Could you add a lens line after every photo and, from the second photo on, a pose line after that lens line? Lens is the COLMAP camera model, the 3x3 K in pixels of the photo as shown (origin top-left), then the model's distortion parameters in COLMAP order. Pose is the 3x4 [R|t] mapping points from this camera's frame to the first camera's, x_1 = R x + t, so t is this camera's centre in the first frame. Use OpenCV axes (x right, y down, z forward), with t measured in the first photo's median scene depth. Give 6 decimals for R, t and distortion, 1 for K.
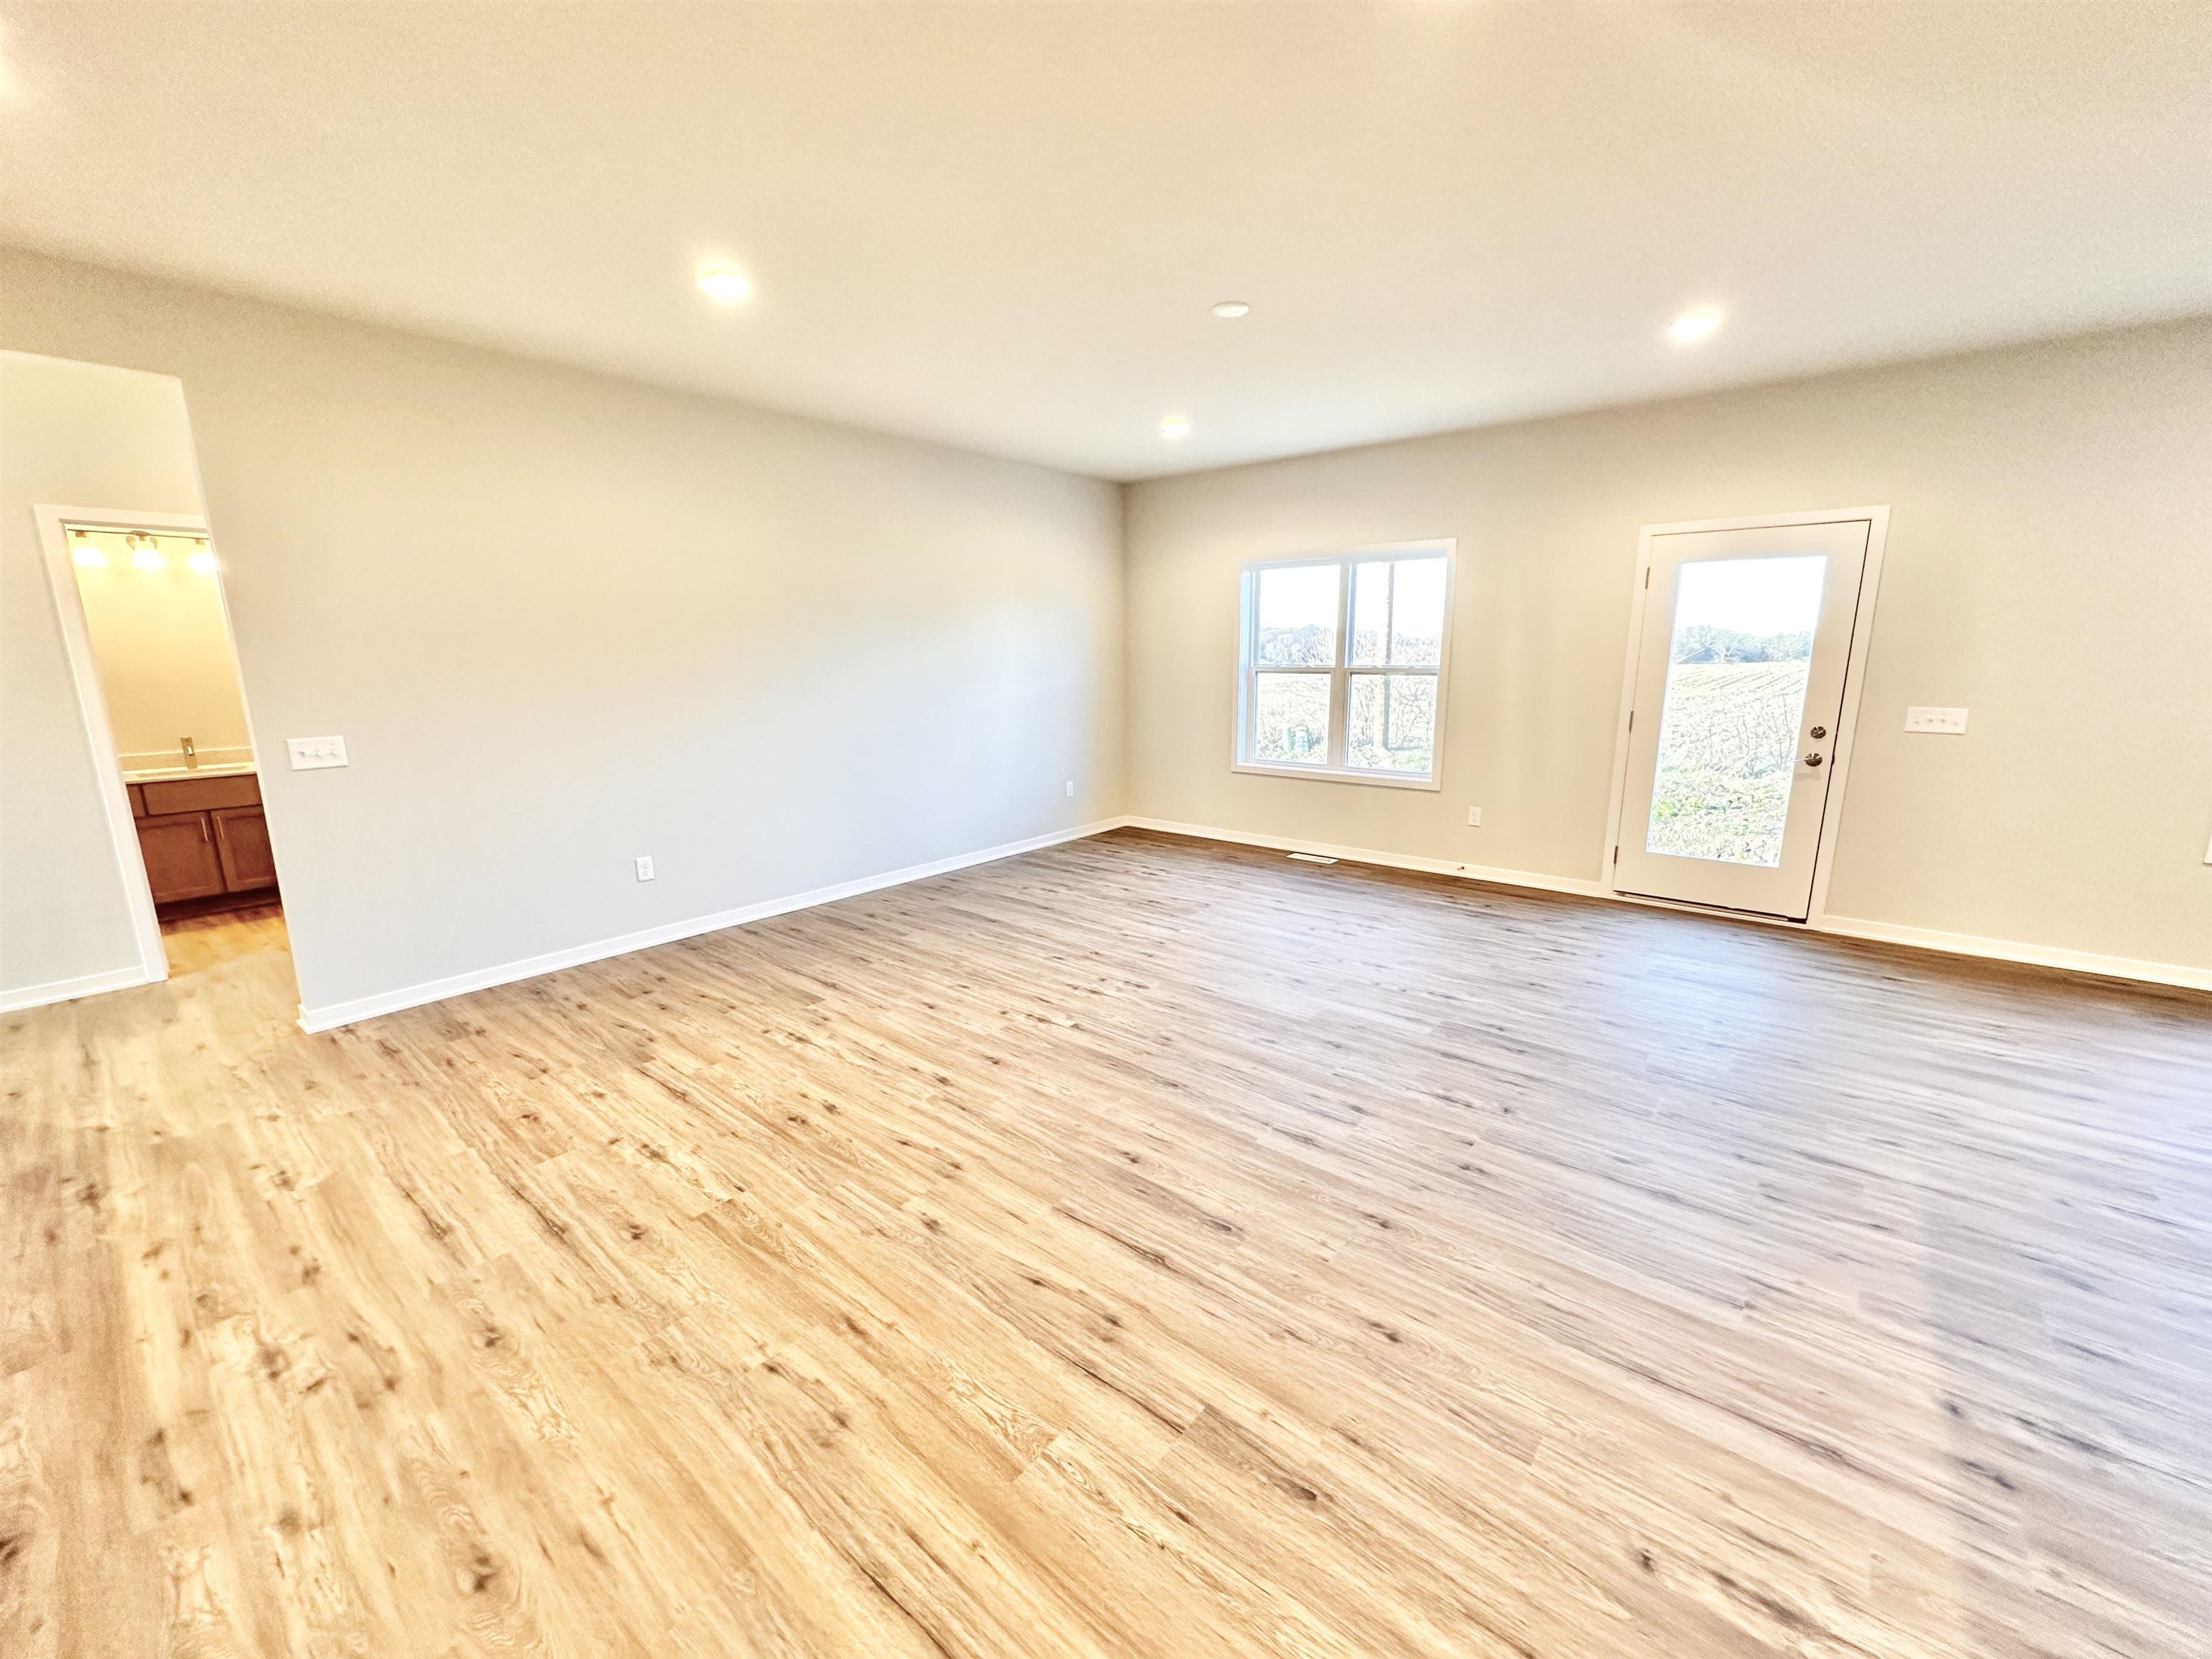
lens RADIAL K [[879.6, 0, 1109.9], [0, 879.6, 830.7], [0, 0, 1]] dist [-0.002455, 0.000478]
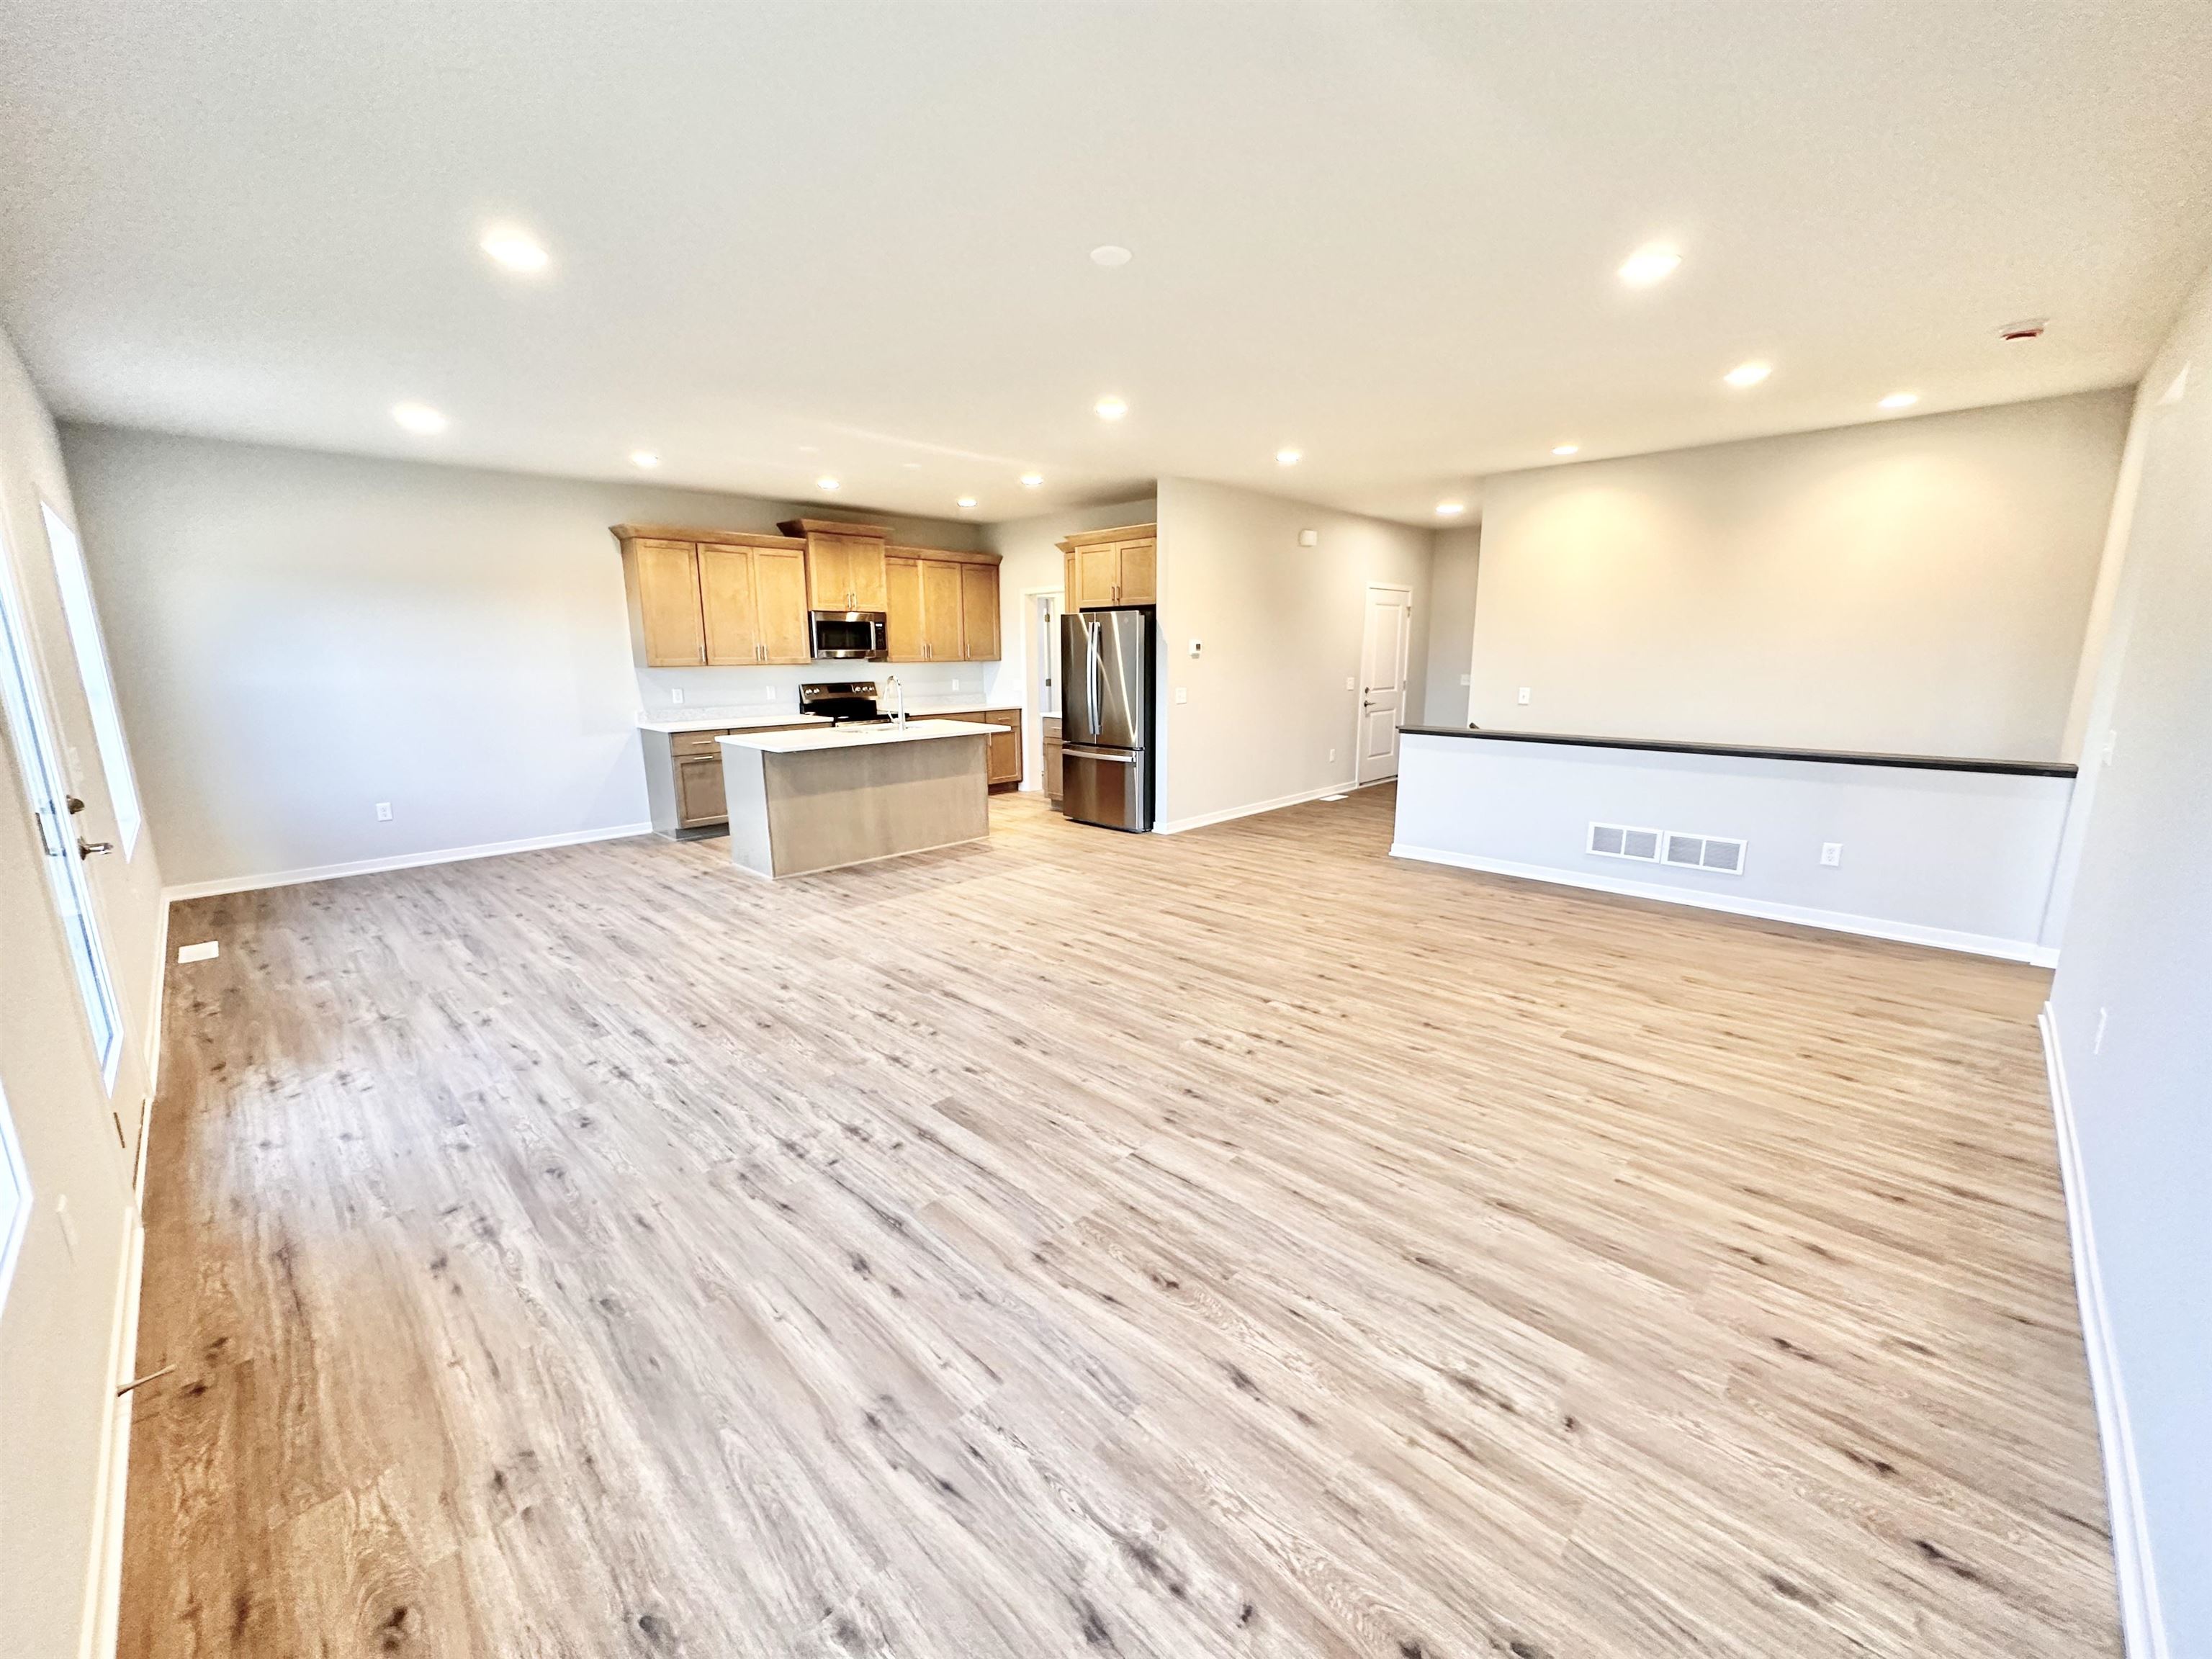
lens RADIAL K [[879.6, 0, 1111.6], [0, 879.6, 831.4], [0, 0, 1]] dist [-0.002455, 0.000478]
pose [[-0.996759, -0.001717, 0.080431, 0.066666], [0.030473, 0.917216, 0.397223, -0.421111], [-0.074455, 0.398386, -0.914191, 2.034212]]
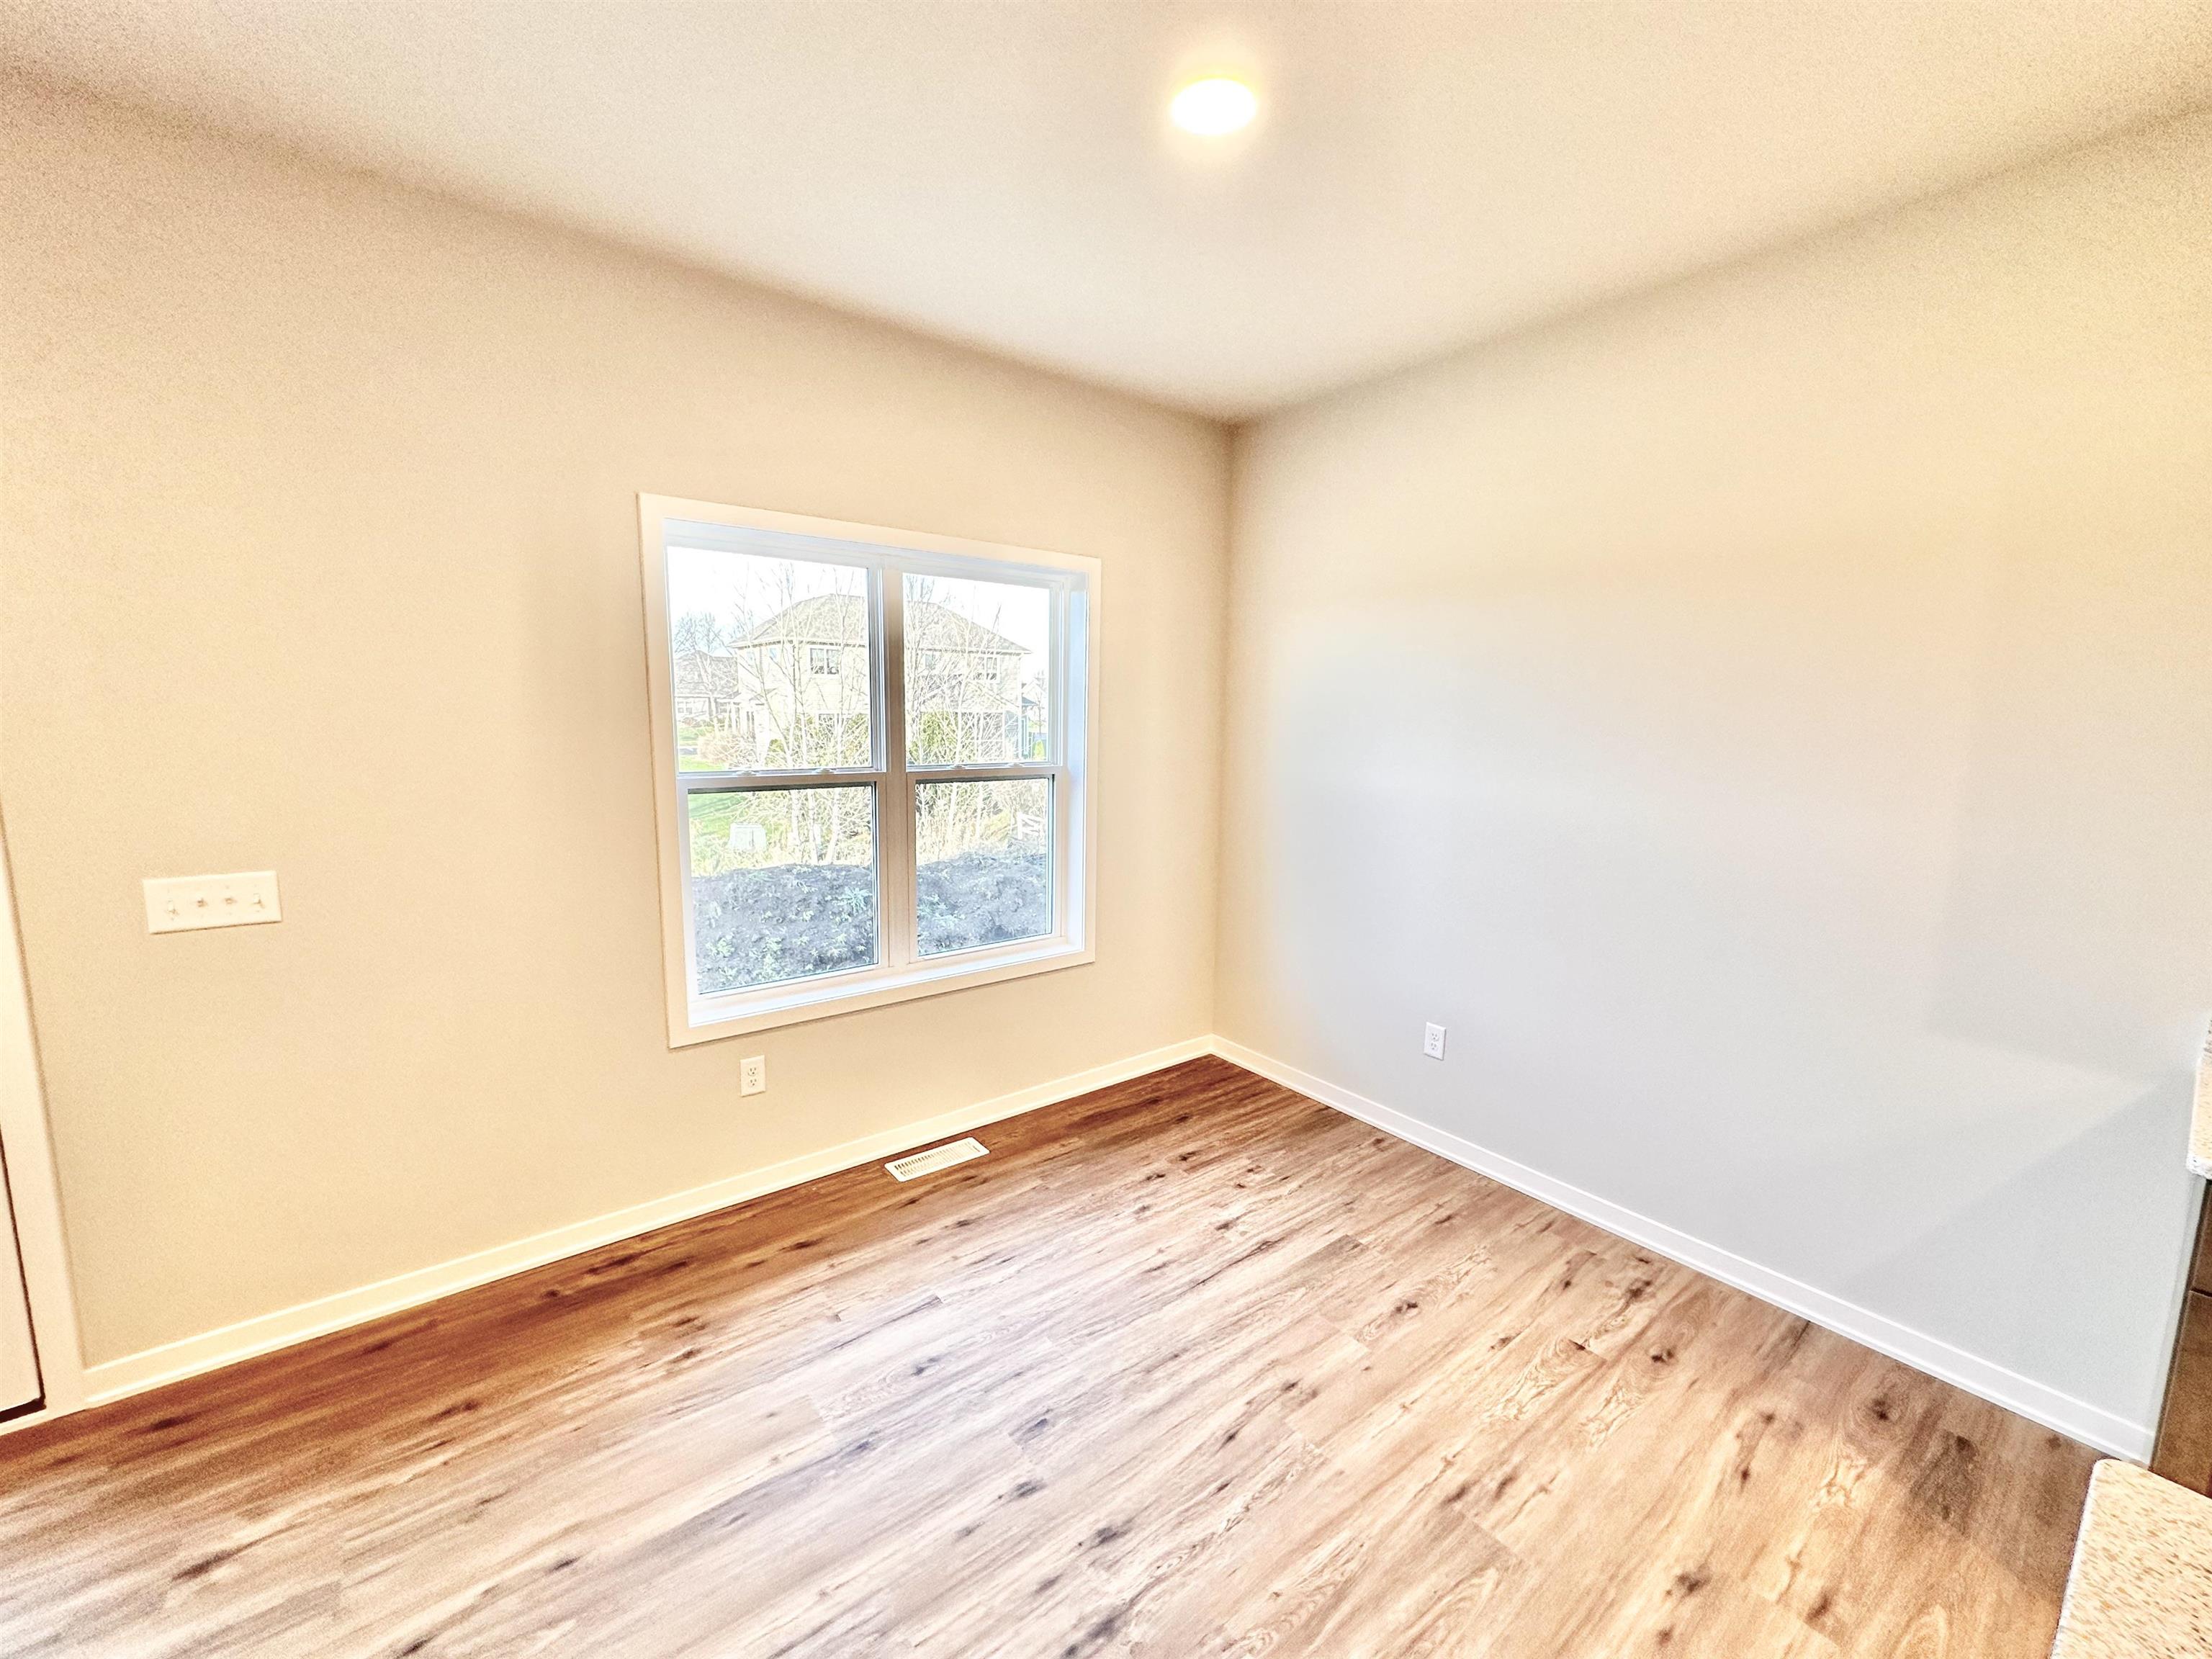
lens RADIAL K [[879.6, 0, 1103.2], [0, 879.6, 826.4], [0, 0, 1]] dist [-0.002455, 0.000478]
pose [[0.218617, -0.122009, 0.968153, 0.751449], [0.182388, 0.979777, 0.082289, -0.147807], [-0.958614, 0.158590, 0.236448, 0.536061]]
